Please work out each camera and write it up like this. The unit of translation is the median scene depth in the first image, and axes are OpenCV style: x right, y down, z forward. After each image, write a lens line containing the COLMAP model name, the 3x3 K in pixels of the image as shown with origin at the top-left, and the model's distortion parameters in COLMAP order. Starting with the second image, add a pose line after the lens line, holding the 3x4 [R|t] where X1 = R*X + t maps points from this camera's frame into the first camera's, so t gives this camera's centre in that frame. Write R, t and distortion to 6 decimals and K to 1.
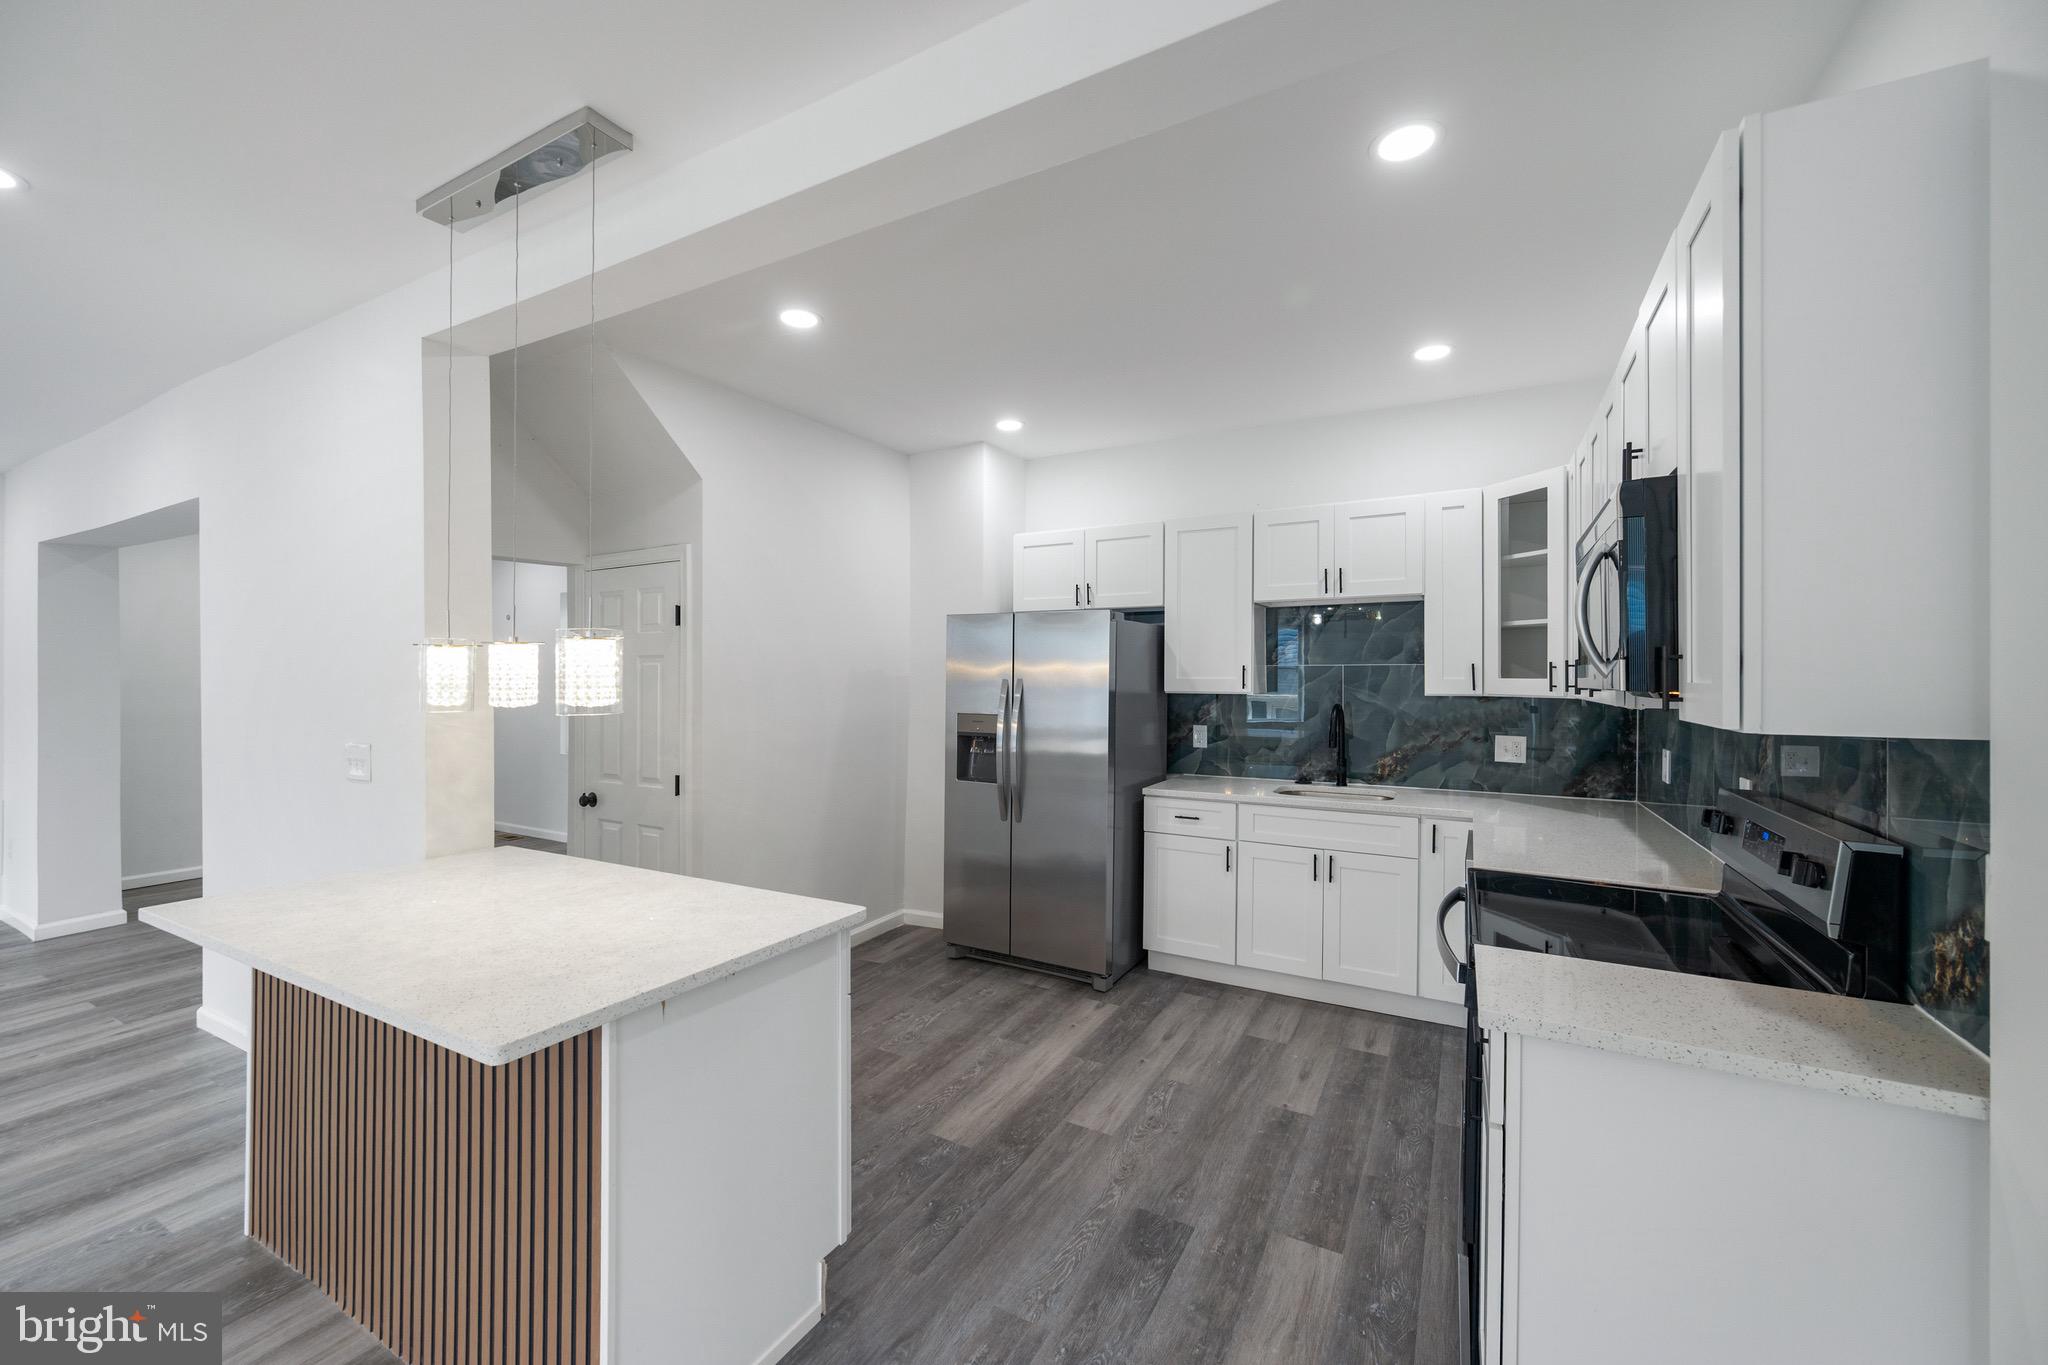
lens RADIAL K [[800.2, 0, 1021.9], [0, 800.2, 665.1], [0, 0, 1]] dist [-0.000864, 0.000000]
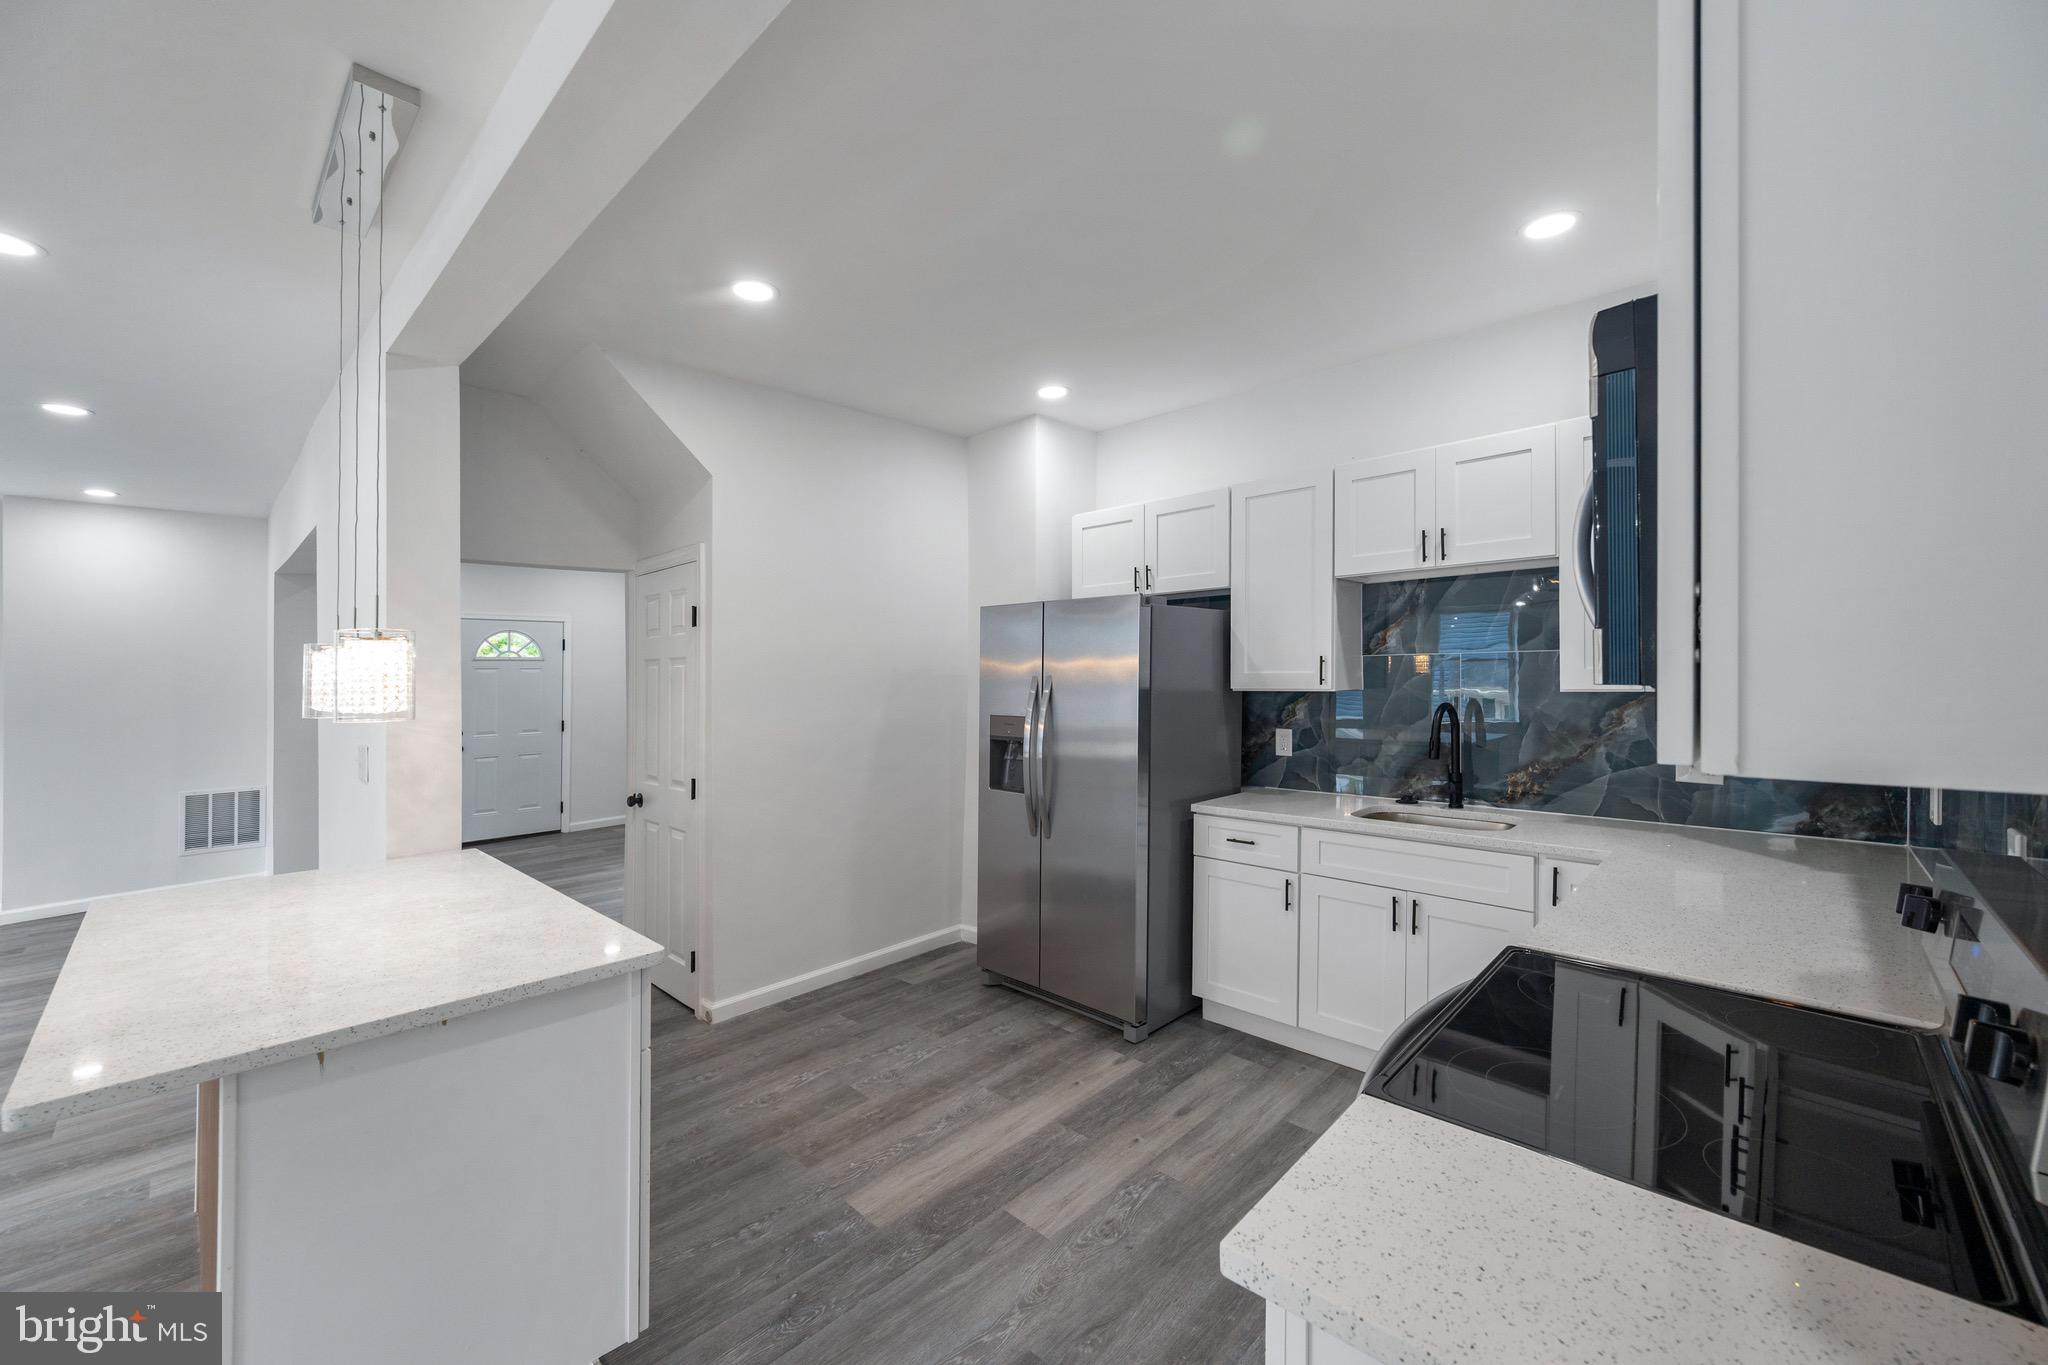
lens RADIAL K [[805.0, 0, 1018.7], [0, 805.0, 662.7], [0, 0, 1]] dist [-0.000225, 0.000084]
pose [[0.965861, -0.017365, -0.258479, 0.218598], [0.017484, 0.999845, -0.001836, 0.003772], [0.258471, -0.002746, 0.966015, 0.147871]]
